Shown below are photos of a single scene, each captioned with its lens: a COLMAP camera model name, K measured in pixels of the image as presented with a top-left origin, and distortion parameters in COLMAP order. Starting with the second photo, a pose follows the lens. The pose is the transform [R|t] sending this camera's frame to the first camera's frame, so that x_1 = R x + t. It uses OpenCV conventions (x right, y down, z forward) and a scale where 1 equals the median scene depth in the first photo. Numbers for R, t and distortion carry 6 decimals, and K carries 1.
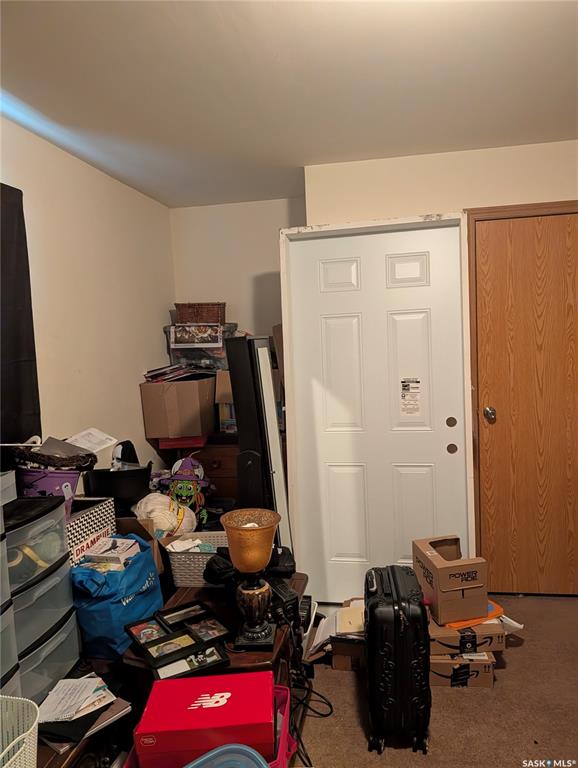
lens RADIAL K [[562.6, 0, 289.9], [0, 562.6, 387.5], [0, 0, 1]] dist [0.022409, -0.013638]
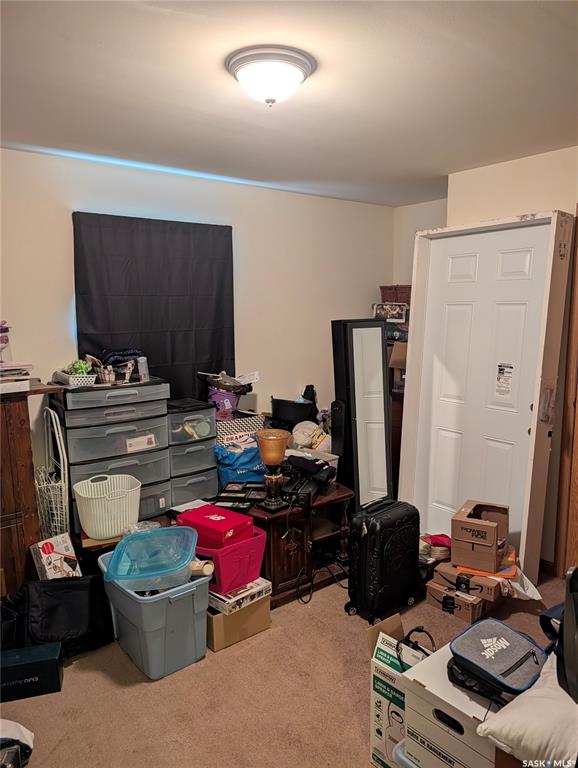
lens RADIAL K [[562.6, 0, 291.8], [0, 562.6, 391.6], [0, 0, 1]] dist [0.022409, -0.013638]
pose [[0.734142, 0.144147, -0.663519, 0.693686], [-0.087762, 0.989153, 0.117788, -0.059062], [0.673300, -0.028241, 0.738829, -0.115507]]
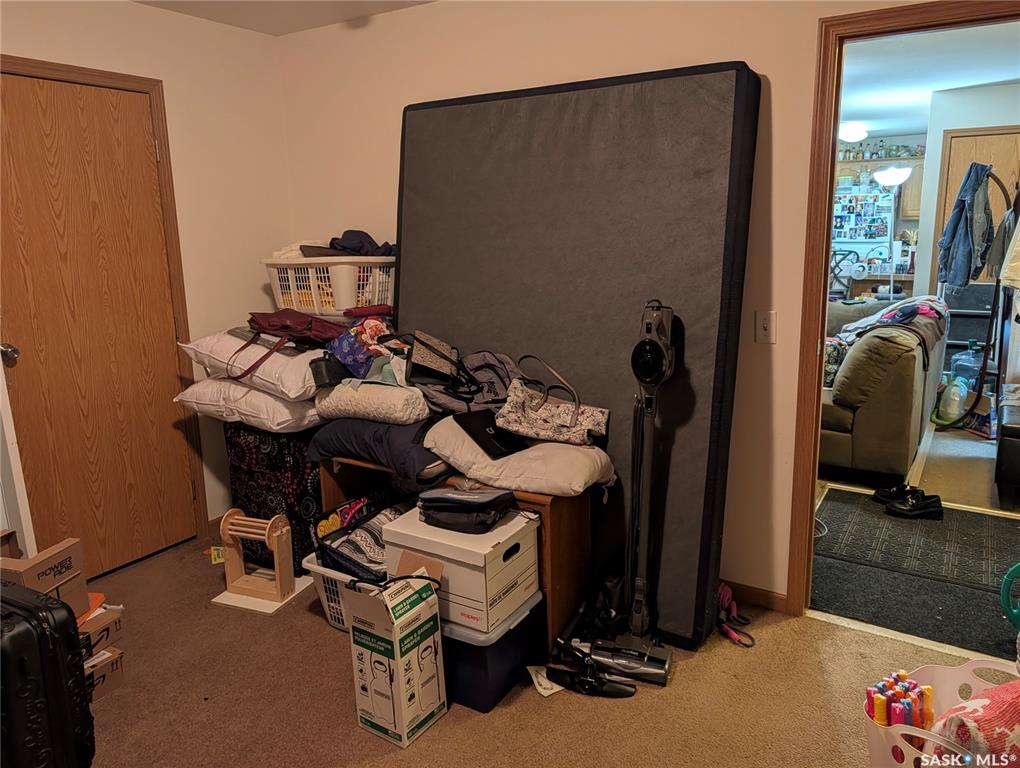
lens RADIAL K [[752.6, 0, 513.1], [0, 752.6, 373.8], [0, 0, 1]] dist [0.039279, -0.022260]
pose [[0.390857, -0.146194, 0.908767, -0.288725], [0.091695, 0.988579, 0.119596, 0.017683], [-0.915873, 0.036584, 0.399798, 0.047874]]
